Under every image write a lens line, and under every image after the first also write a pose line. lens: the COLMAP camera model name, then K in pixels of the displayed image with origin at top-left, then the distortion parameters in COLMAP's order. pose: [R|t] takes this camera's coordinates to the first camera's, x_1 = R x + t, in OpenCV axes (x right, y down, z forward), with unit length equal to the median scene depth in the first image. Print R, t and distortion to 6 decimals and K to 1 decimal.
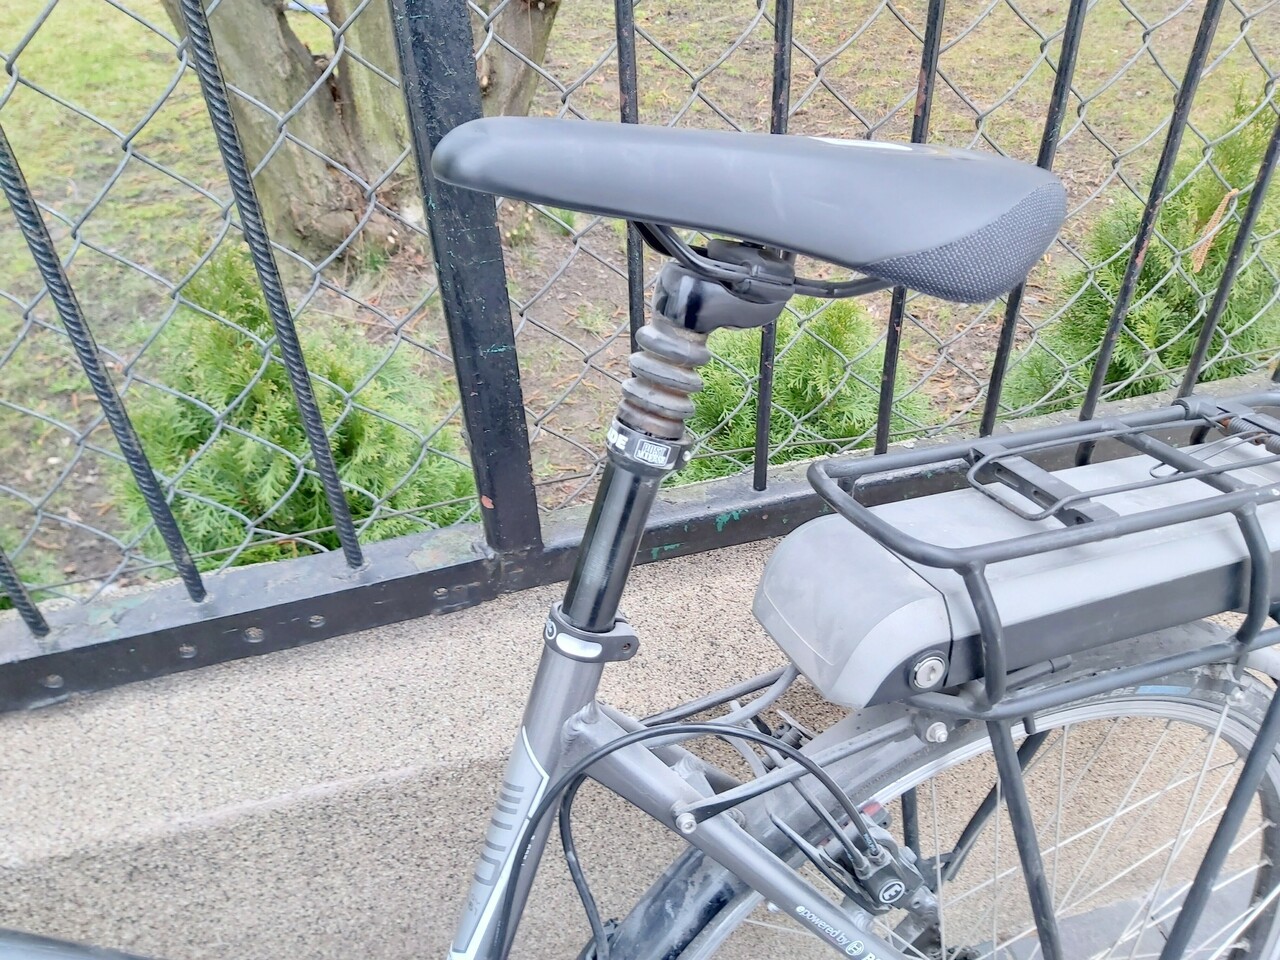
lens RADIAL K [[1004.7, 0, 666.8], [0, 1004.7, 487.0], [0, 0, 1]] dist [0.072553, -0.160956]
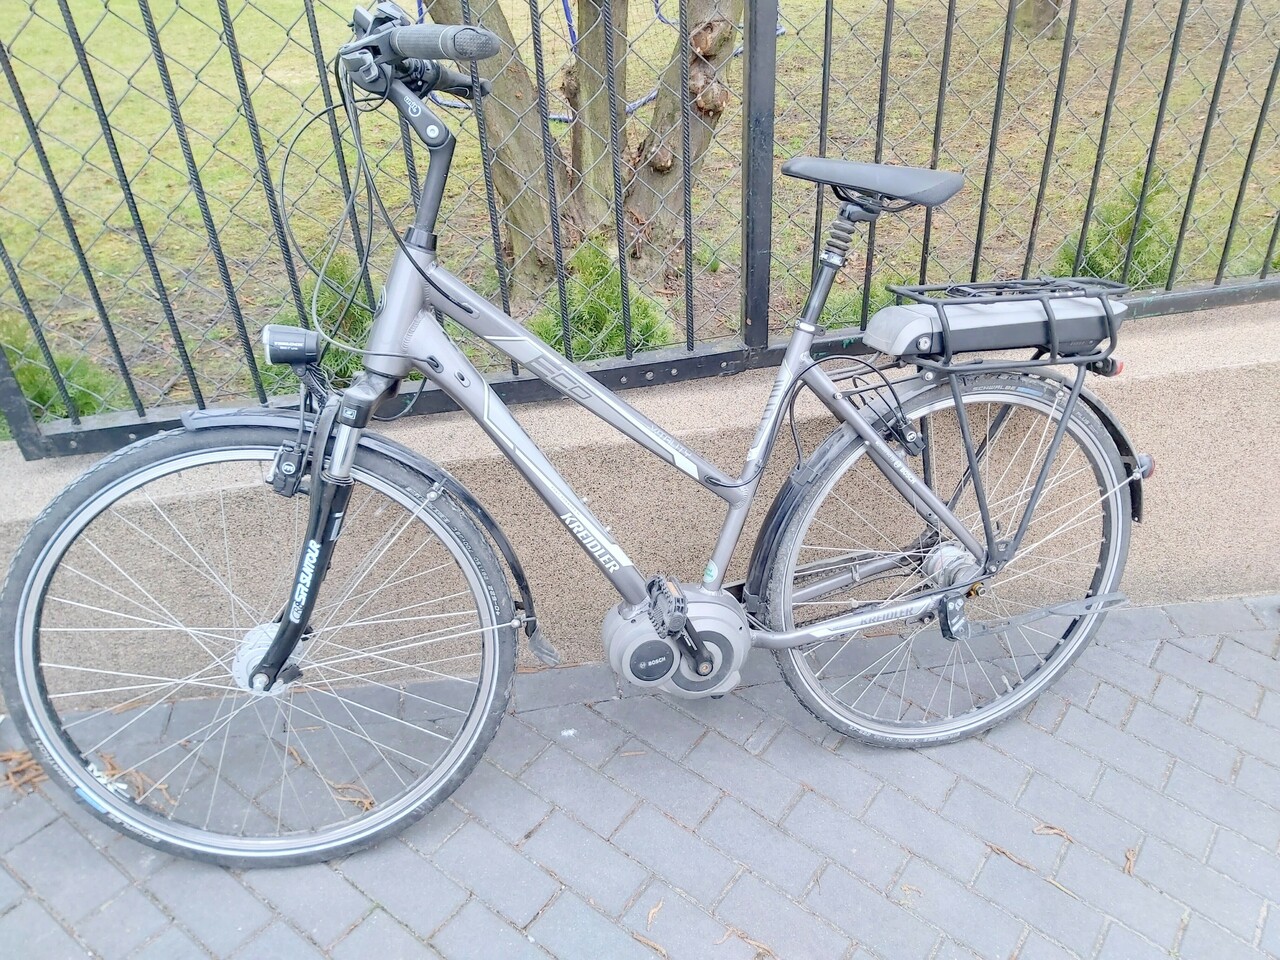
lens RADIAL K [[981.6, 0, 658.7], [0, 981.6, 477.7], [0, 0, 1]] dist [0.059388, -0.100813]
pose [[0.995283, 0.034929, -0.090509, -0.164490], [-0.042278, 0.995851, -0.080587, 0.575637], [0.087319, 0.084034, 0.992630, -1.301996]]
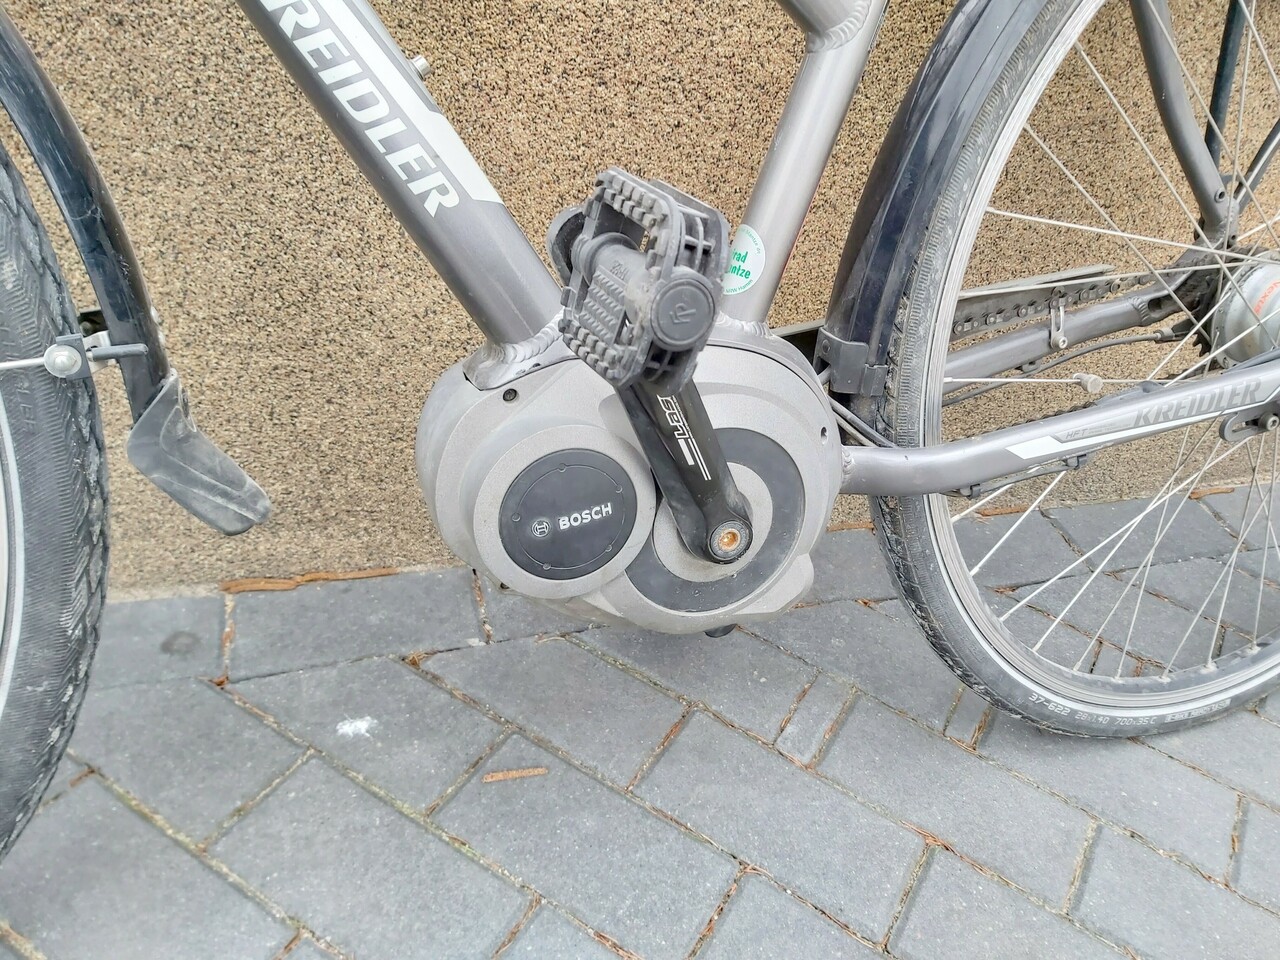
lens RADIAL K [[1004.7, 0, 666.8], [0, 1004.7, 487.0], [0, 0, 1]] dist [0.072553, -0.160956]
pose [[0.998971, 0.037905, 0.024911, -0.303401], [-0.037161, 0.998869, -0.029676, 0.790492], [-0.026007, 0.028720, 0.999249, 0.095769]]
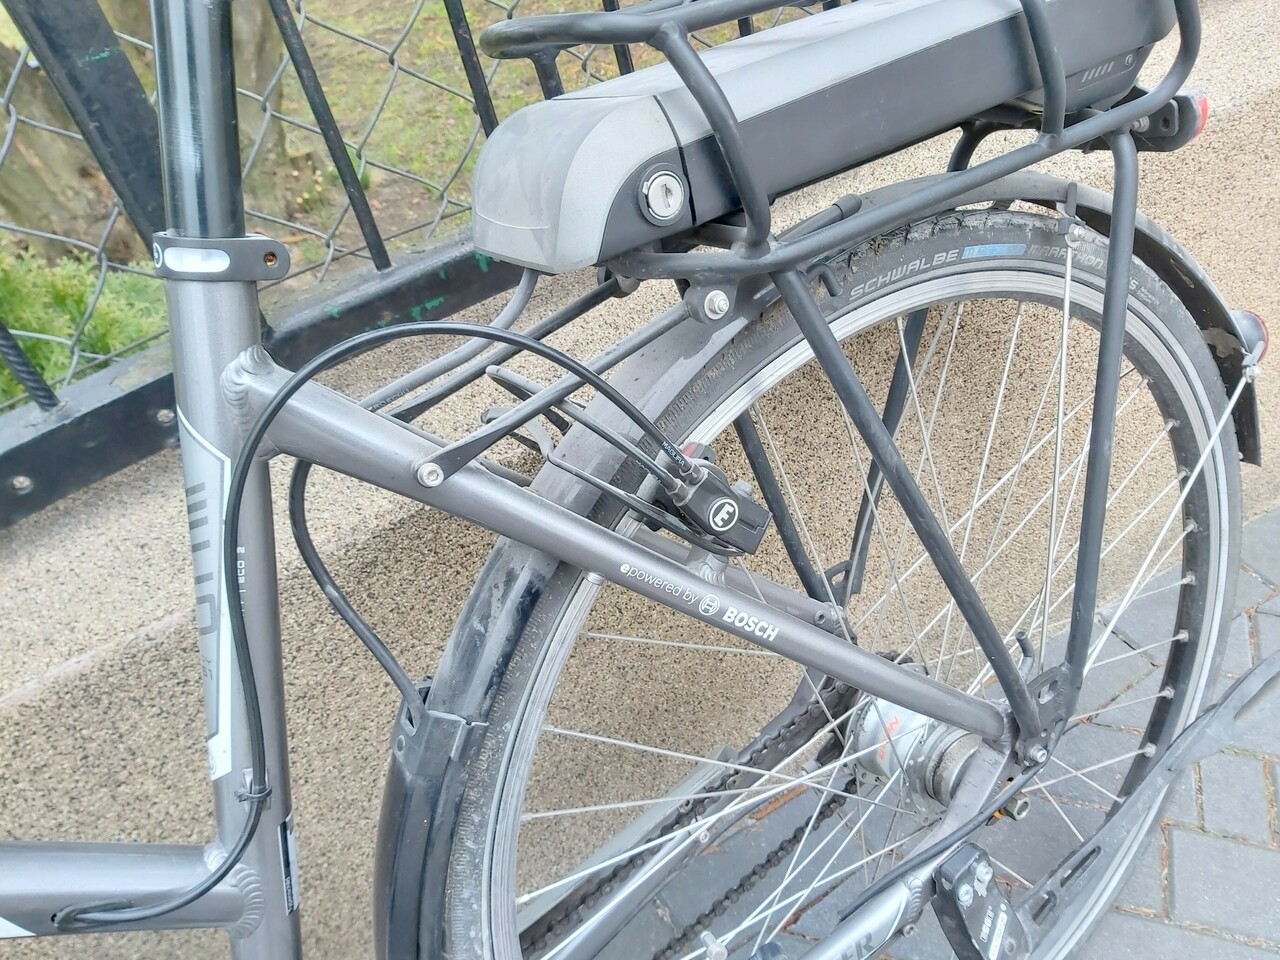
lens RADIAL K [[1015.0, 0, 667.6], [0, 1015.0, 482.4], [0, 0, 1]] dist [0.063530, -0.129795]
pose [[0.956794, -0.281983, 0.070928, 0.097114], [0.280969, 0.959414, 0.024097, 0.260472], [-0.074844, -0.003127, 0.997190, 0.138242]]
